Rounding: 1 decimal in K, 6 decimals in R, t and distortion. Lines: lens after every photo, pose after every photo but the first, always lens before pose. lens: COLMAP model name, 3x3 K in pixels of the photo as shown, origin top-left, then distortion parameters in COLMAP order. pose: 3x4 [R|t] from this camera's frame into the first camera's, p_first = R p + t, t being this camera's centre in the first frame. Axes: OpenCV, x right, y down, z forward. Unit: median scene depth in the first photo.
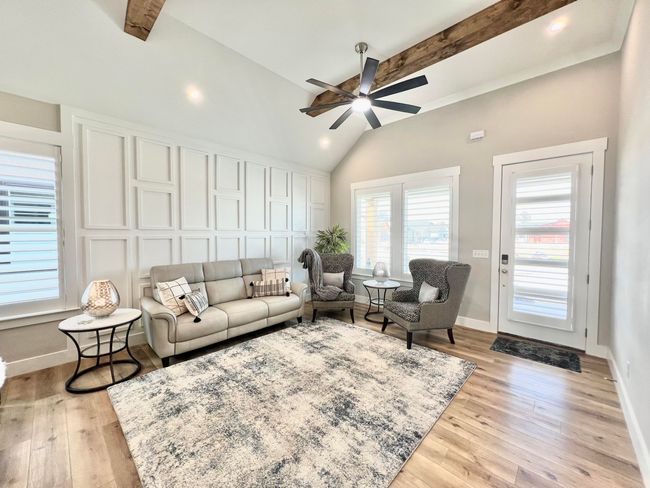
lens RADIAL K [[260.6, 0, 323.3], [0, 260.6, 243.1], [0, 0, 1]] dist [-0.001741, 0.000162]
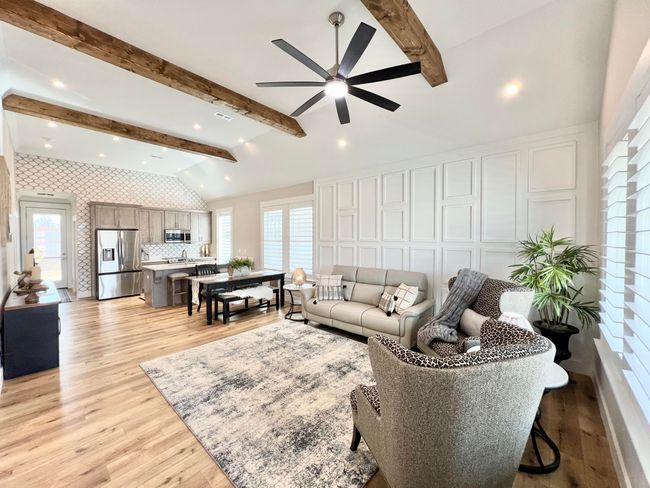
lens RADIAL K [[260.6, 0, 323.3], [0, 260.6, 243.1], [0, 0, 1]] dist [-0.001741, 0.000162]
pose [[0.023711, 0.017493, -0.999566, 1.097171], [-0.035228, 0.999241, 0.016651, -0.077828], [0.999098, 0.034818, 0.024309, 1.097002]]
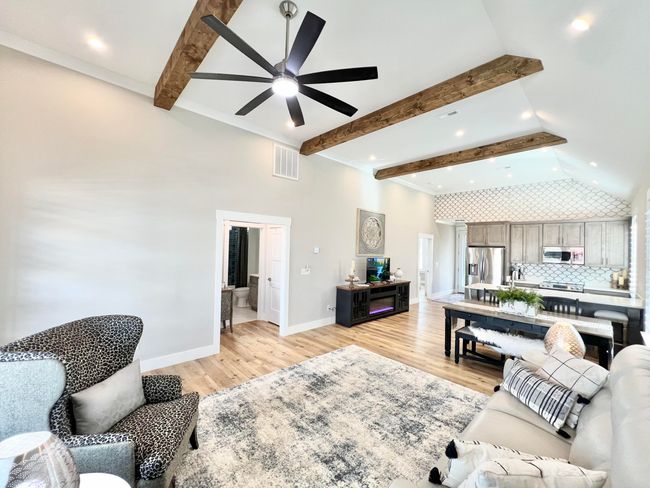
lens RADIAL K [[260.6, 0, 323.3], [0, 260.6, 243.1], [0, 0, 1]] dist [-0.001741, 0.000162]
pose [[-0.997674, -0.029922, 0.061250, -0.011174], [-0.028548, 0.999323, 0.023197, -0.148619], [-0.061903, 0.021395, -0.997853, 1.956042]]
